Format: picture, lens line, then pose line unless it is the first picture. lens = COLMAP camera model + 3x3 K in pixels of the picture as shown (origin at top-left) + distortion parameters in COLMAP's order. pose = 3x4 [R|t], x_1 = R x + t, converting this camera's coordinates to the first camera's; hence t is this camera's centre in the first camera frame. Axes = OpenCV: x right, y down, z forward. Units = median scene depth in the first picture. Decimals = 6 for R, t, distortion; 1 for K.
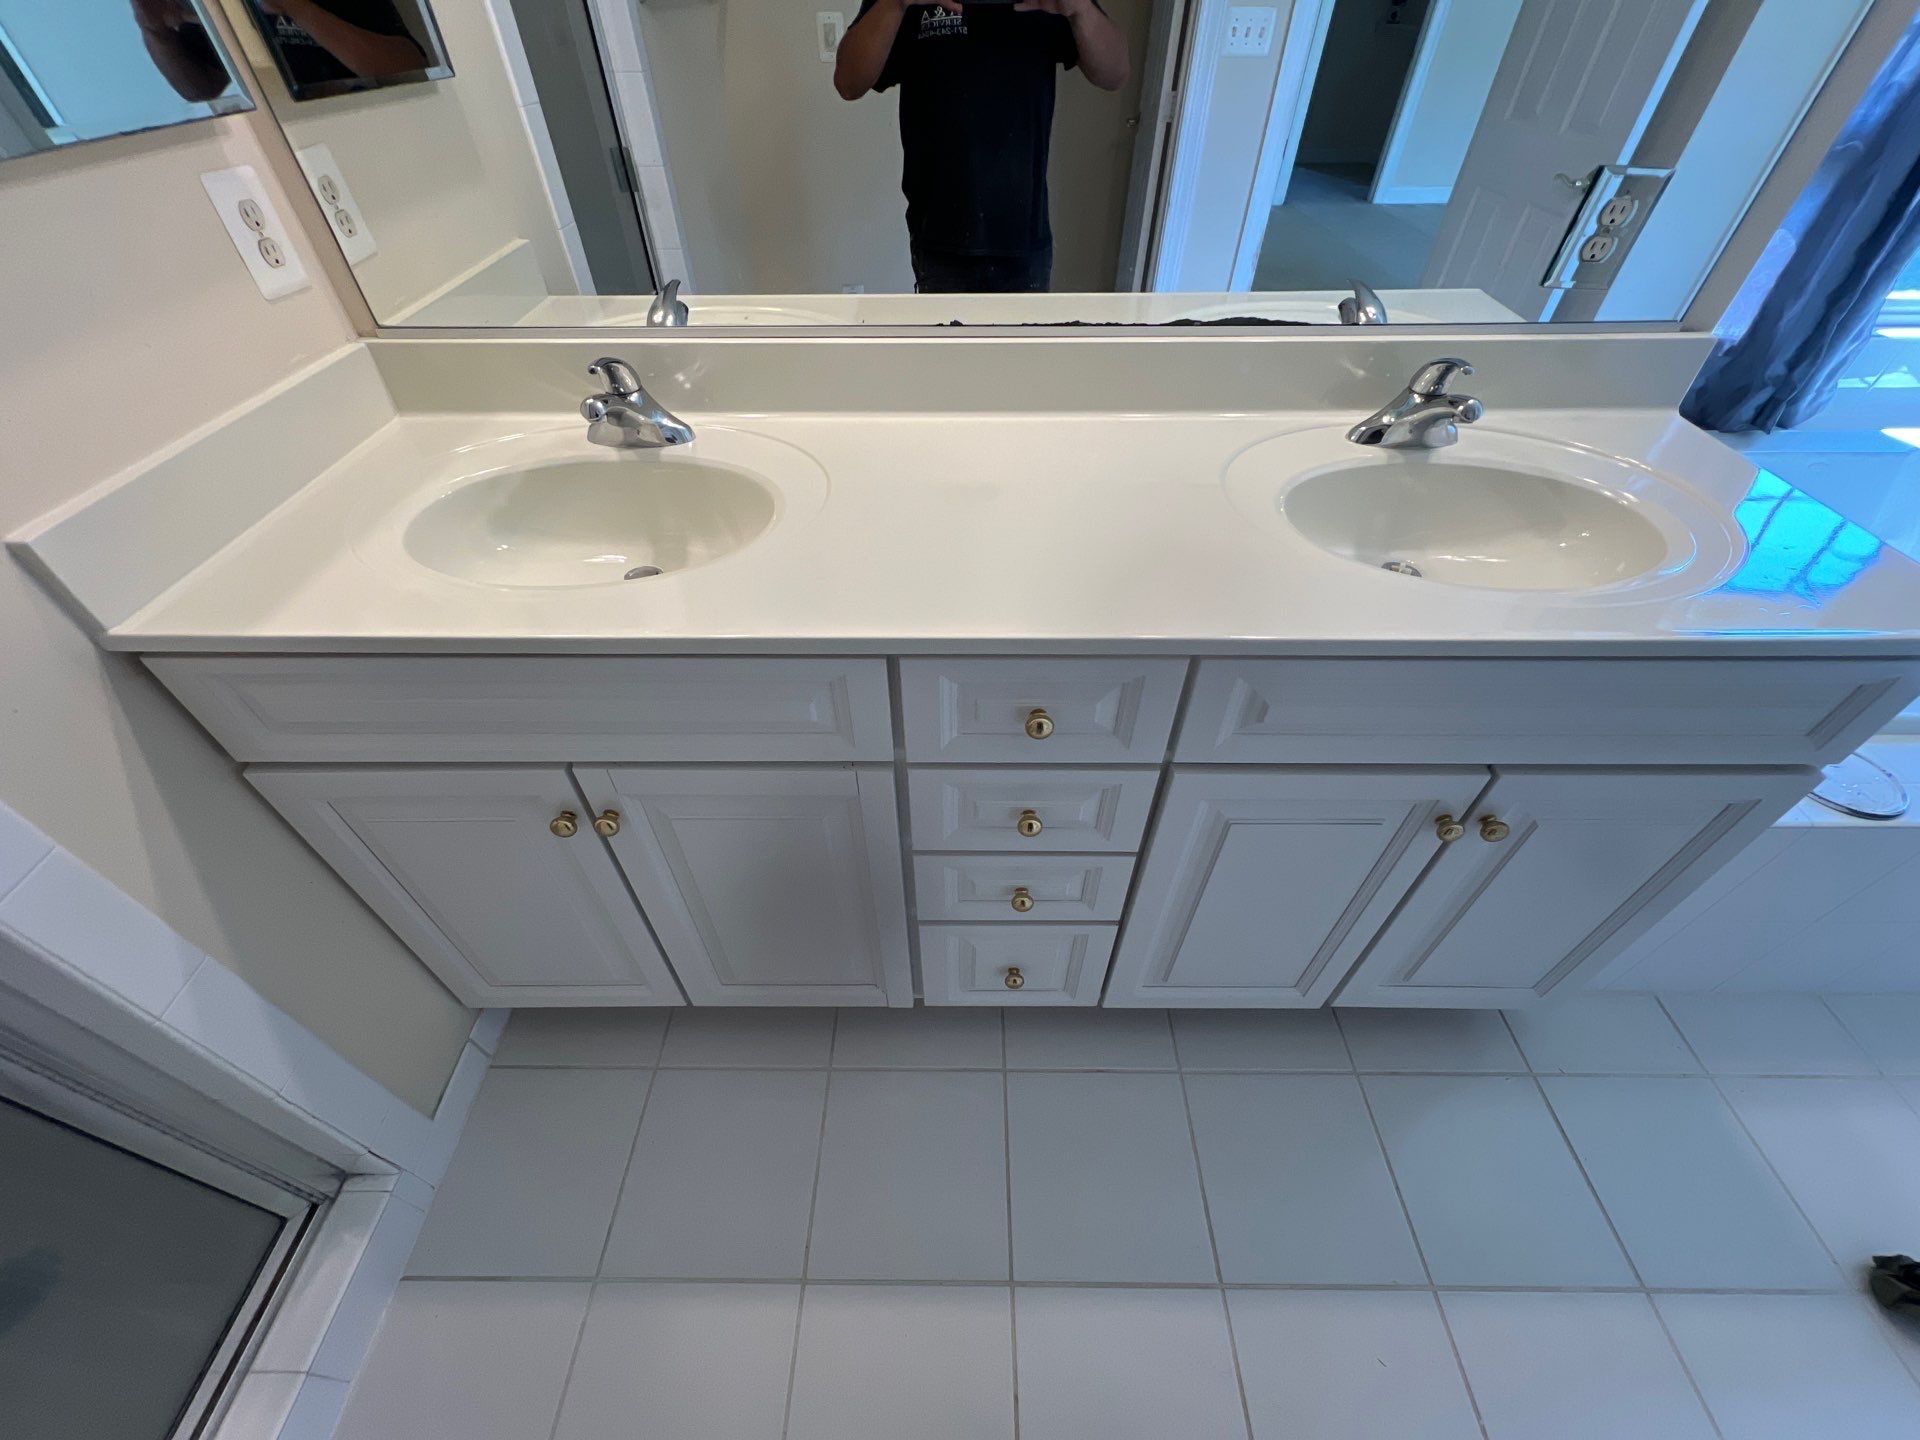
lens RADIAL K [[761.5, 0, 948.0], [0, 761.5, 713.2], [0, 0, 1]] dist [-0.006077, 0.000631]
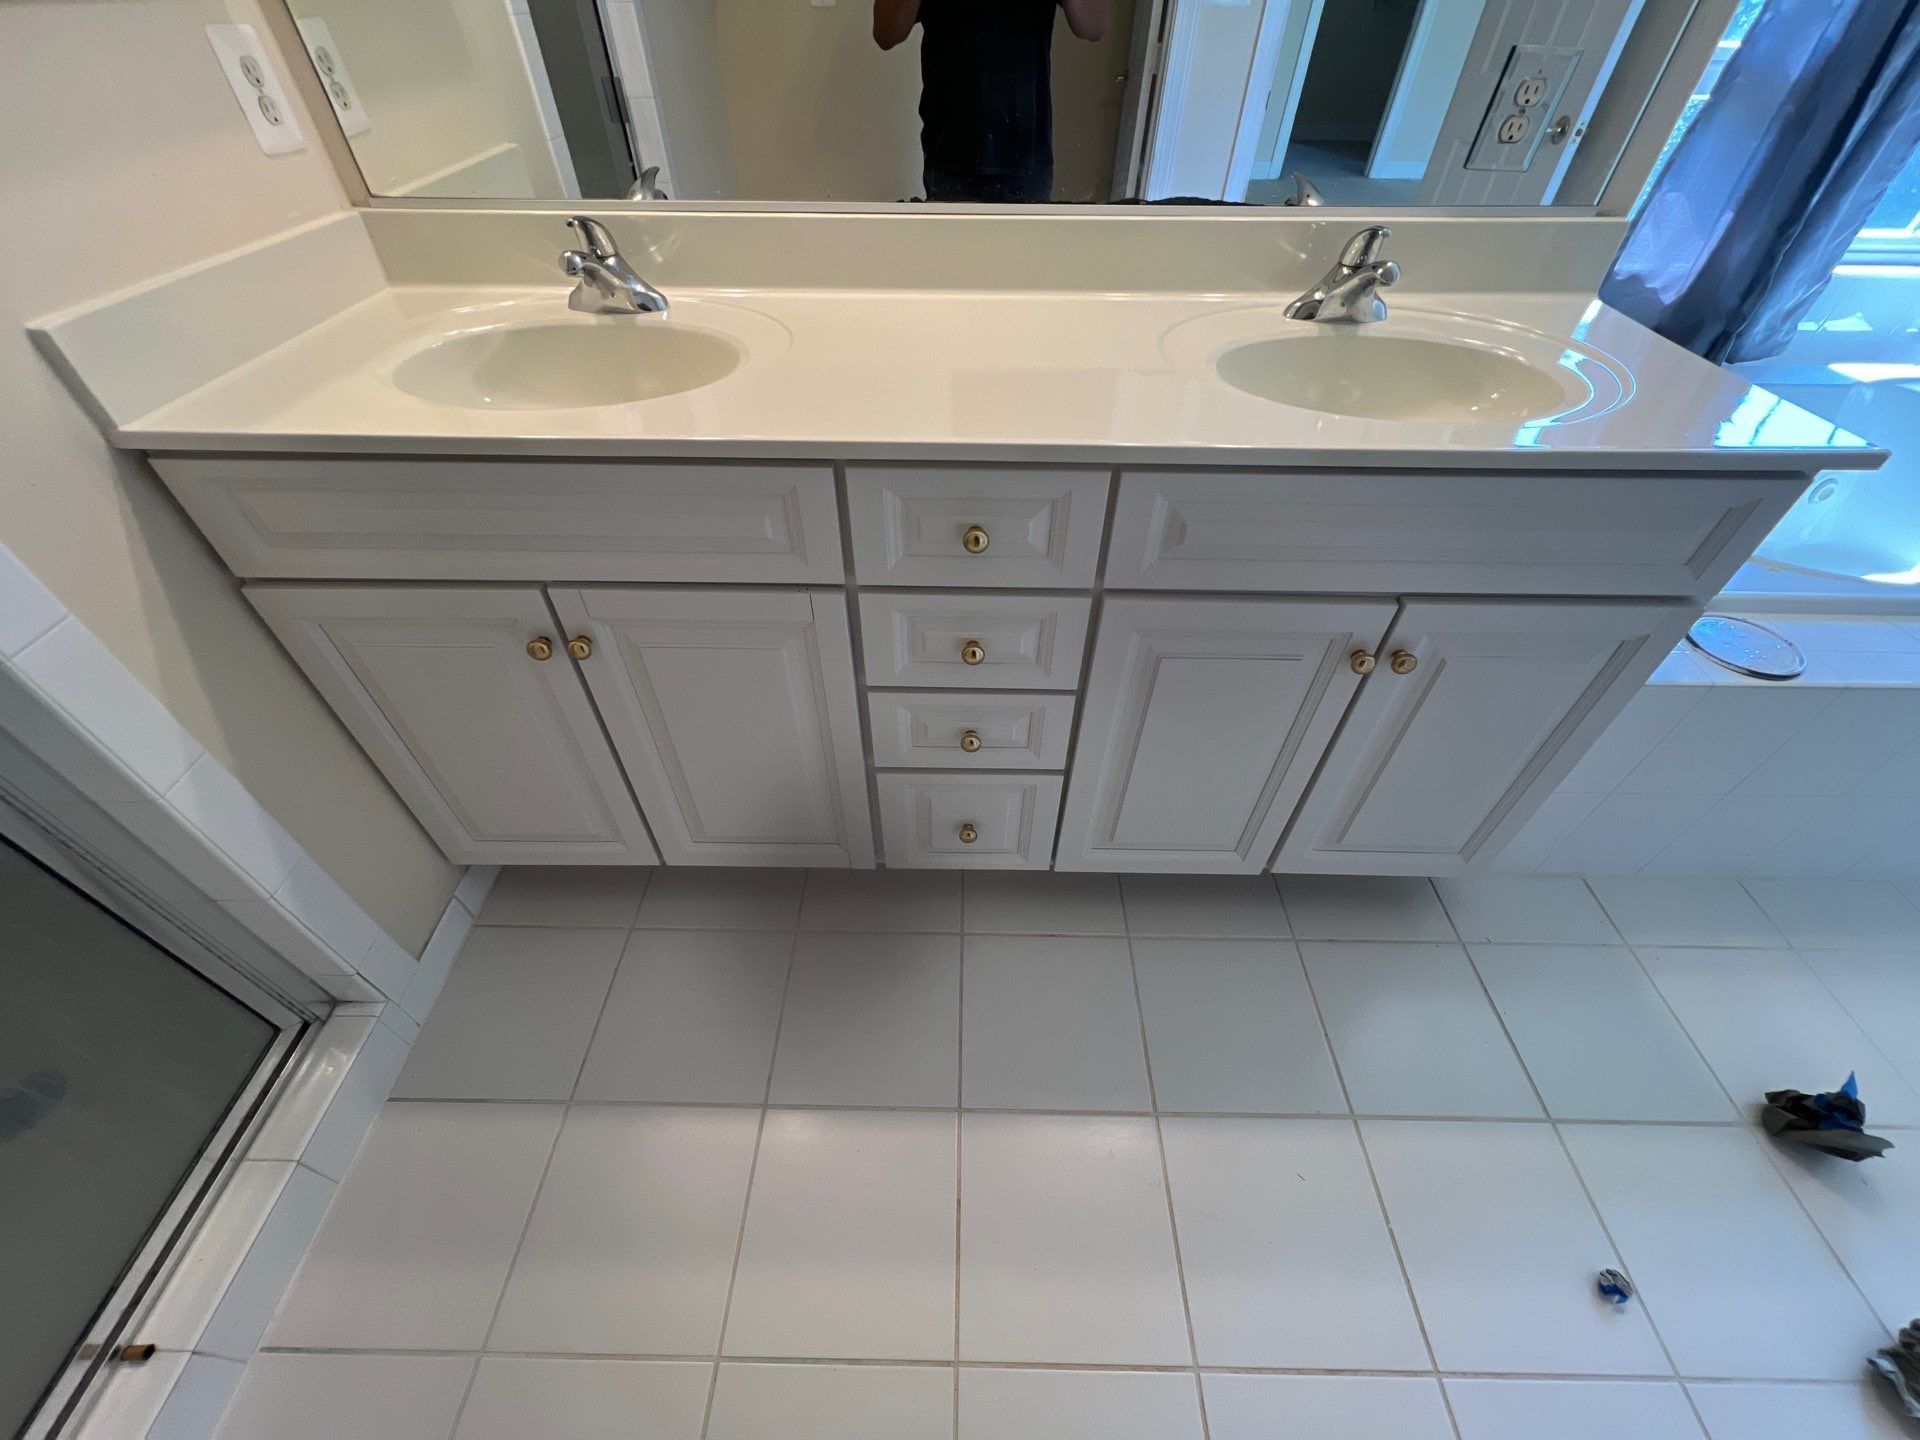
lens RADIAL K [[761.5, 0, 949.2], [0, 761.5, 714.9], [0, 0, 1]] dist [-0.006077, 0.000631]
pose [[0.999926, 0.012000, 0.001941, 0.063889], [-0.012018, 0.999882, 0.009563, 0.196182], [-0.001826, -0.009586, 0.999952, -0.067690]]
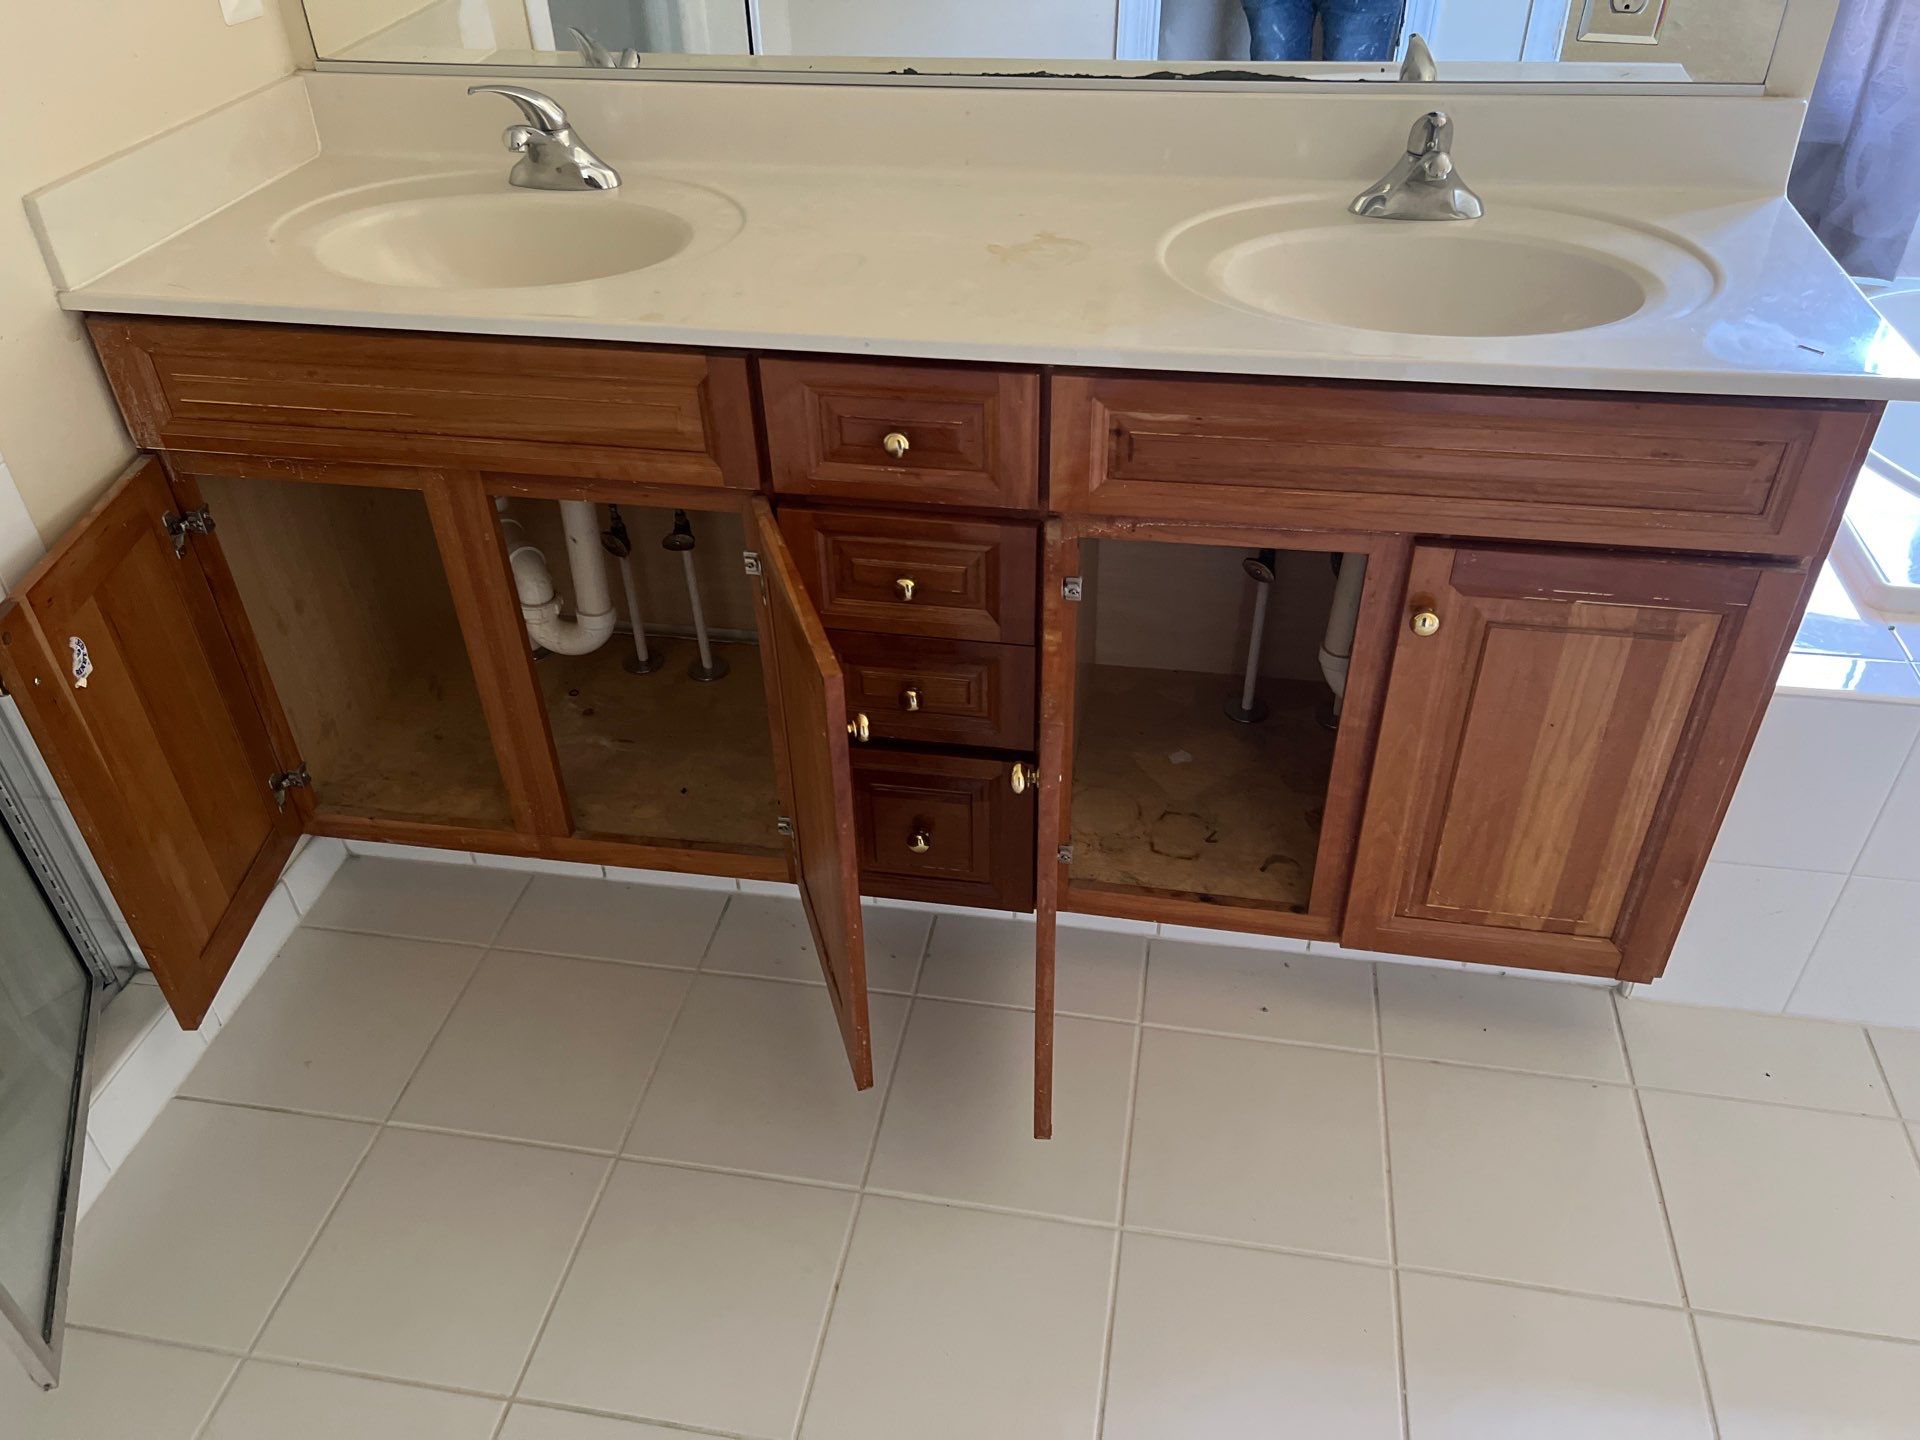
lens RADIAL K [[1440.0, 0, 952.5], [0, 1440.0, 719.5], [0, 0, 1]] dist [0.032856, -0.042953]
pose [[0.985619, 0.086732, -0.145024, 0.376212], [-0.102860, 0.988850, -0.107679, 0.429875], [0.134068, 0.121048, 0.983551, -0.593224]]
